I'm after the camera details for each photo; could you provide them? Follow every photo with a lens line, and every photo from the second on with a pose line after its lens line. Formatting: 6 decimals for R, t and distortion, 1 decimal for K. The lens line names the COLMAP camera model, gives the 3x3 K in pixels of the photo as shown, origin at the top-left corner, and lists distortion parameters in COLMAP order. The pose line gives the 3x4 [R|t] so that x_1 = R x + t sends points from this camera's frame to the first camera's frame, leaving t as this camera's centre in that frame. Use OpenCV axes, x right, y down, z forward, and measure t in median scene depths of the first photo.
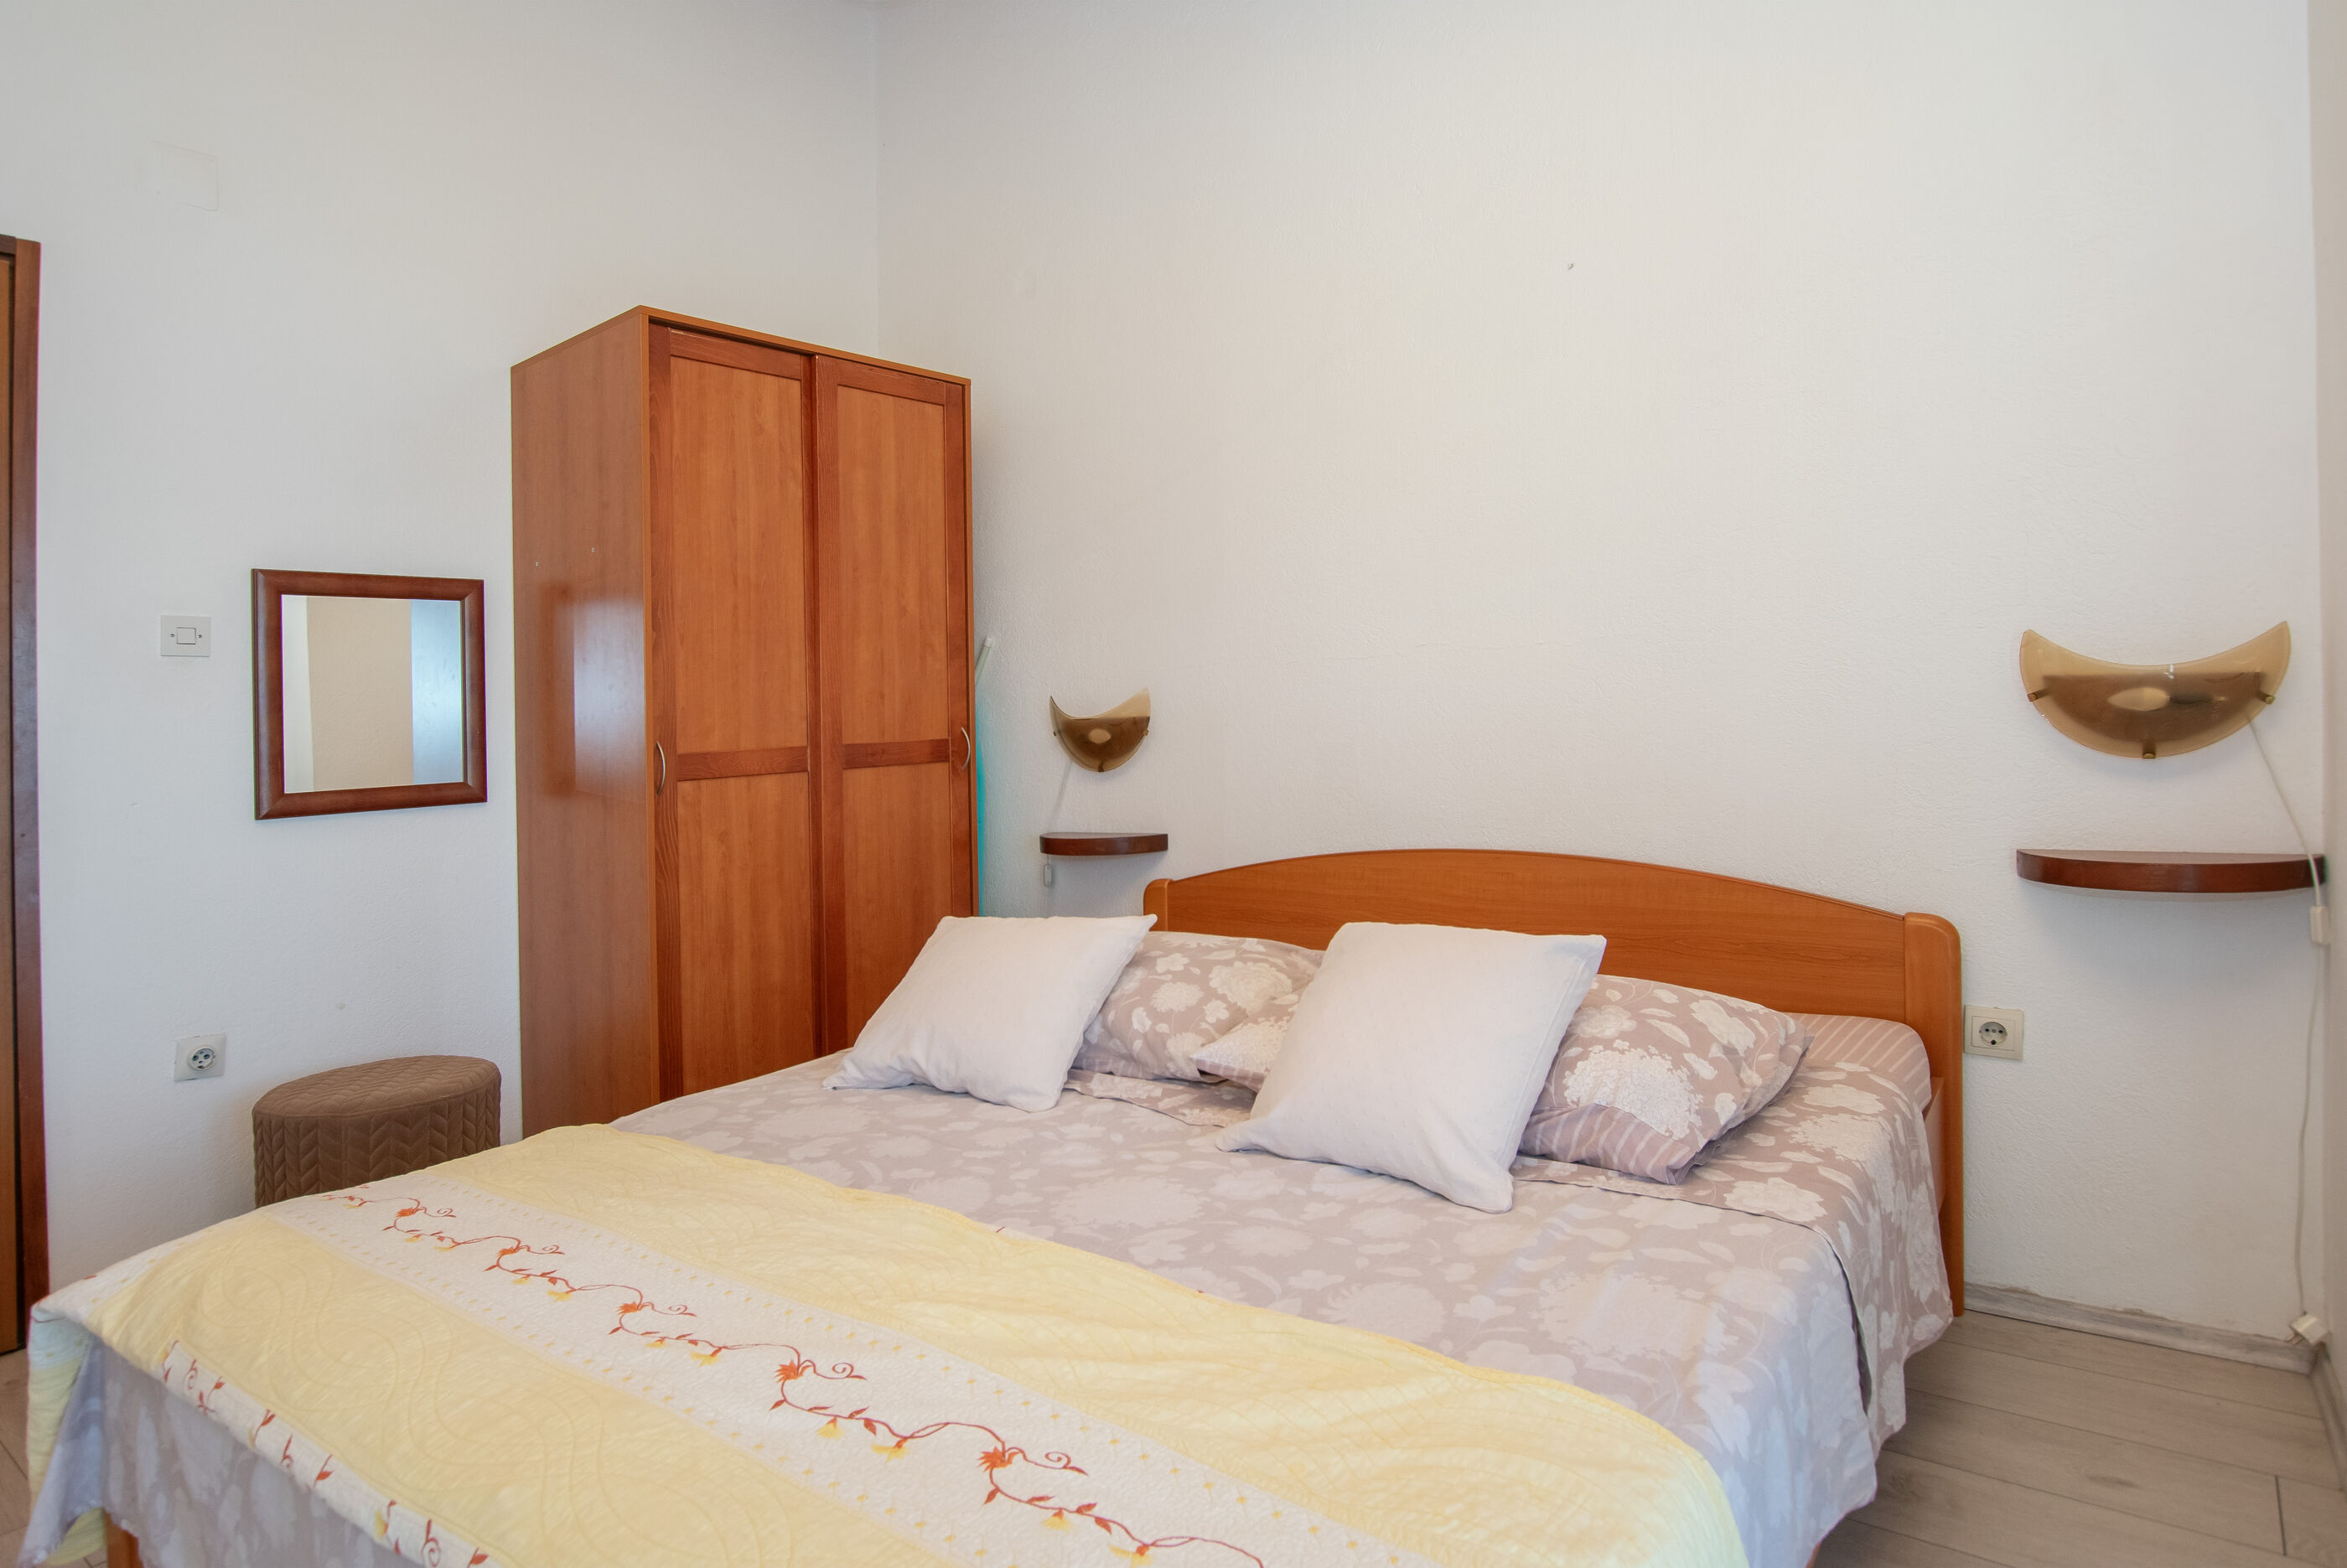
lens RADIAL K [[1270.9, 0, 1175.2], [0, 1270.9, 794.7], [0, 0, 1]] dist [-0.005532, -0.000372]
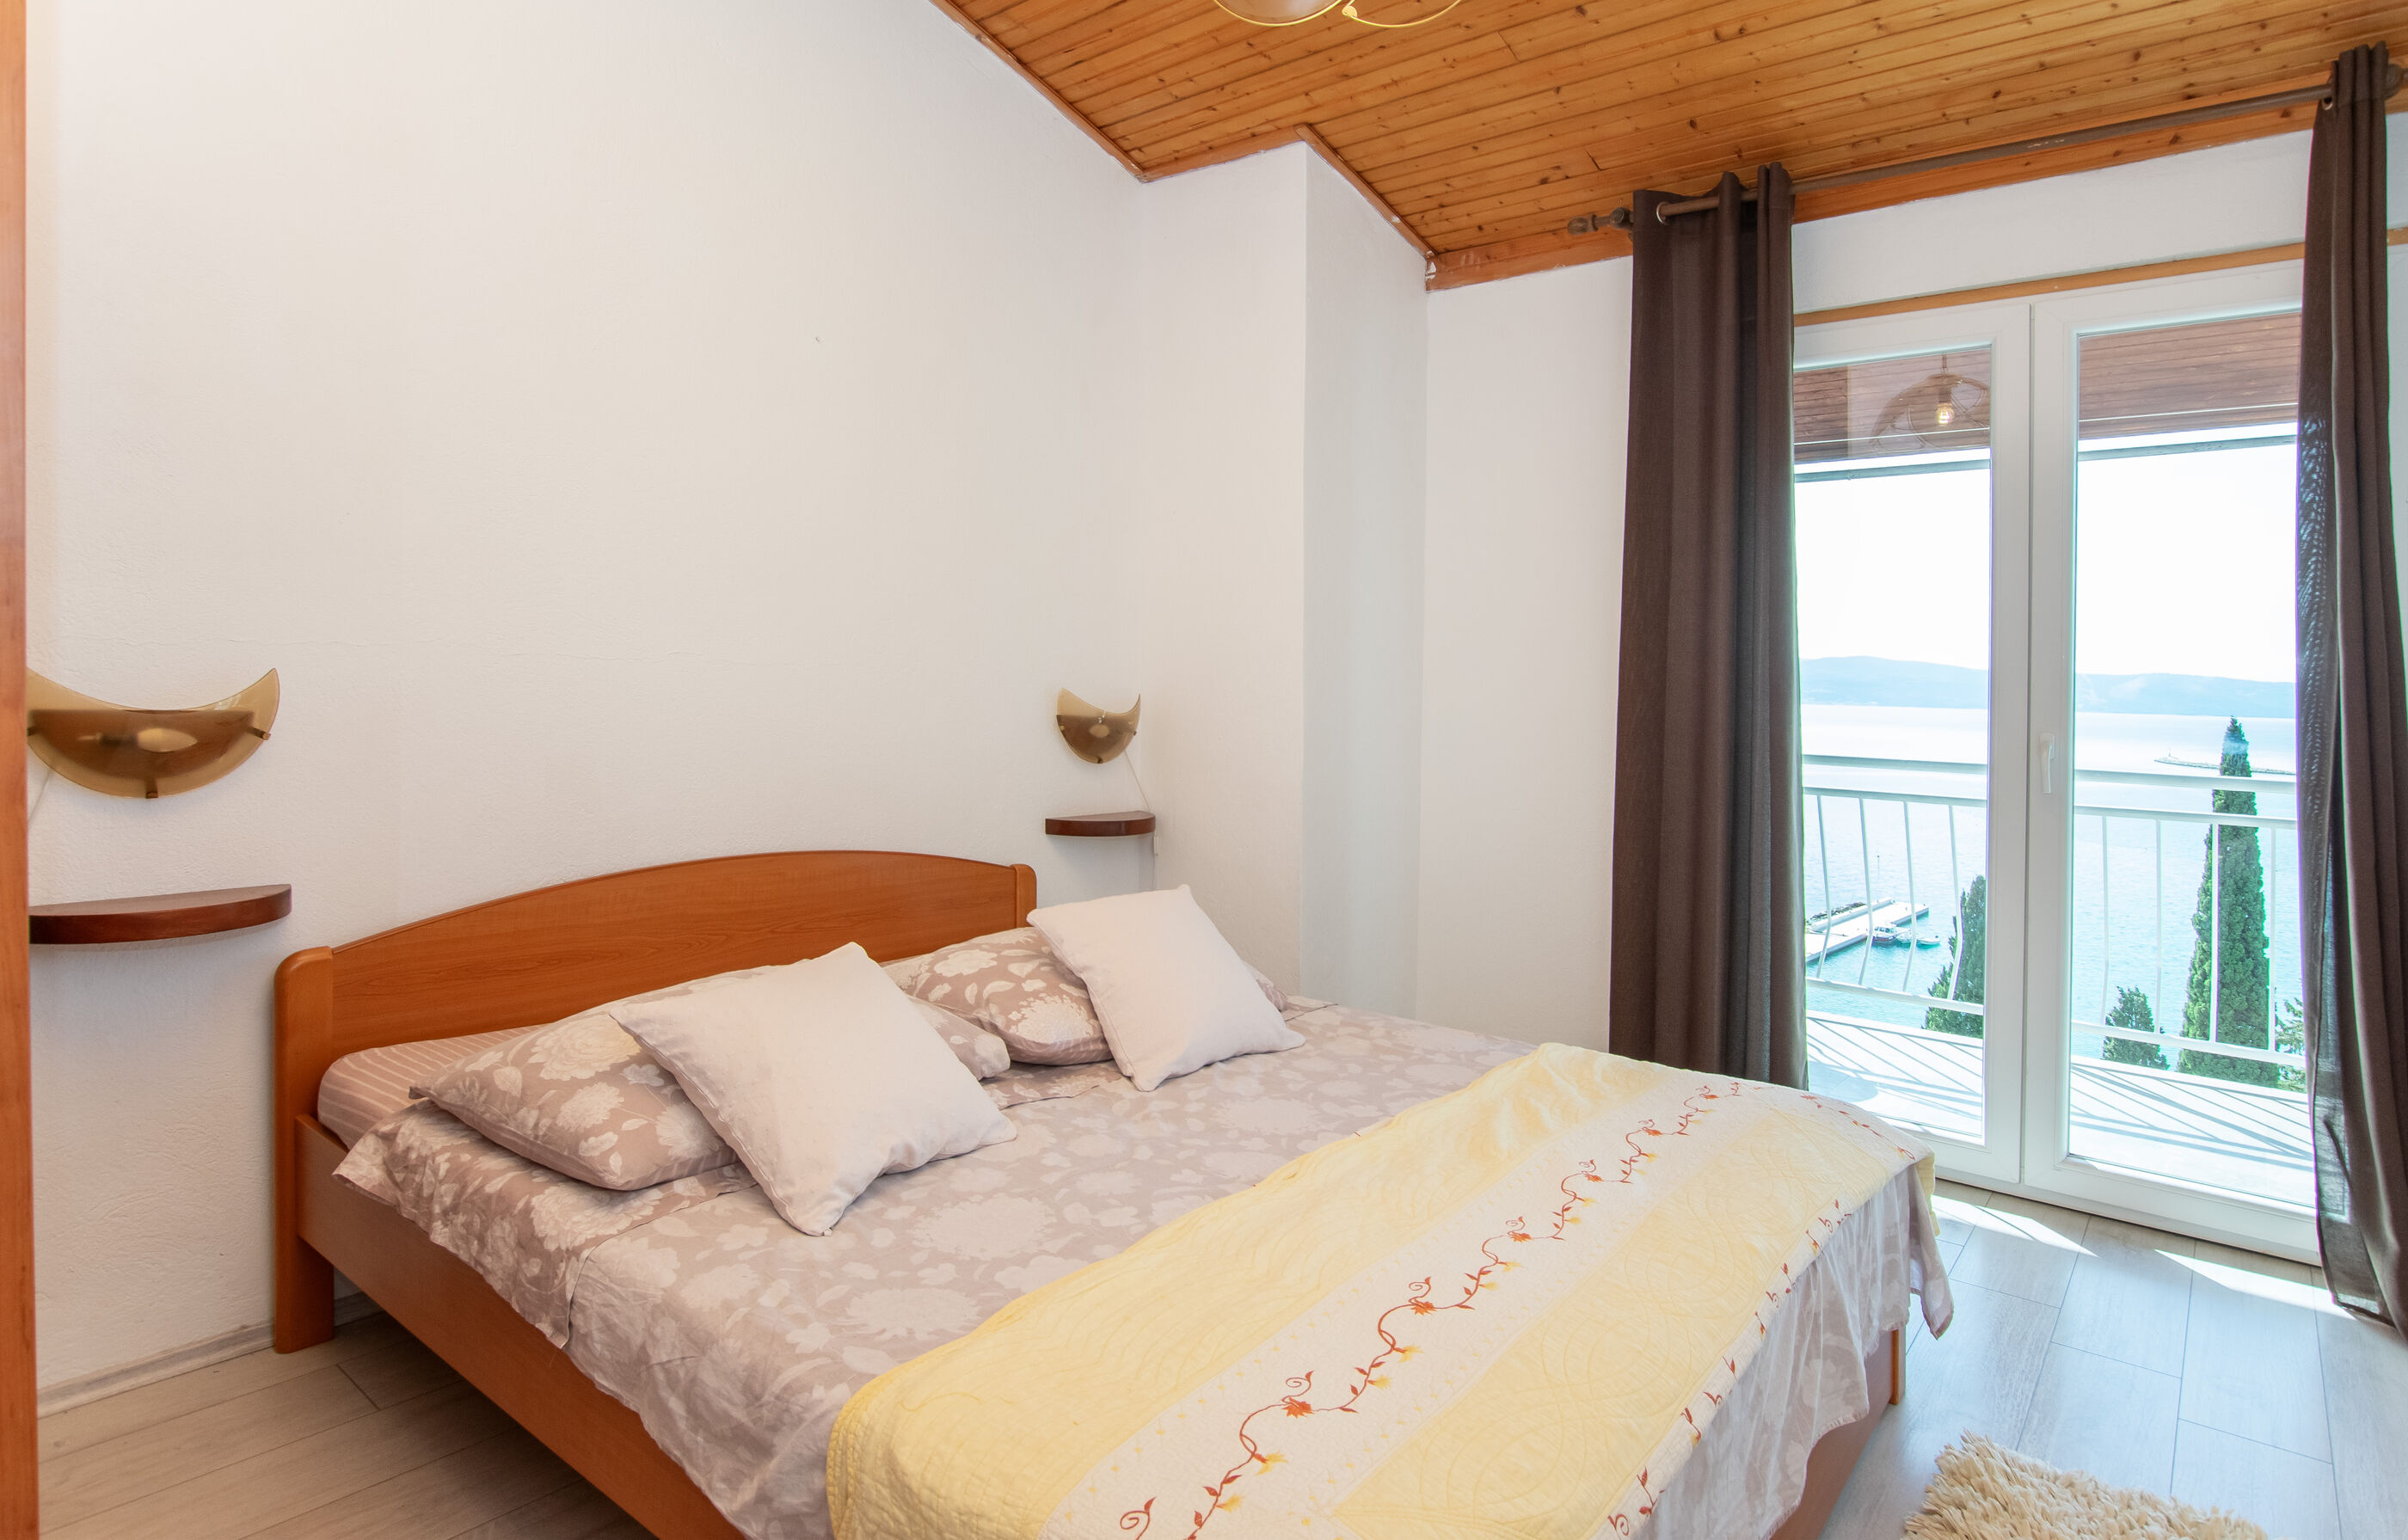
lens RADIAL K [[1291.6, 0, 1207.8], [0, 1291.6, 762.8], [0, 0, 1]] dist [0.004679, 0.000927]
pose [[0.022972, 0.012237, 0.999661, -1.192037], [0.051648, 0.998575, -0.013410, -0.001217], [-0.998401, 0.051938, 0.022307, 0.948503]]
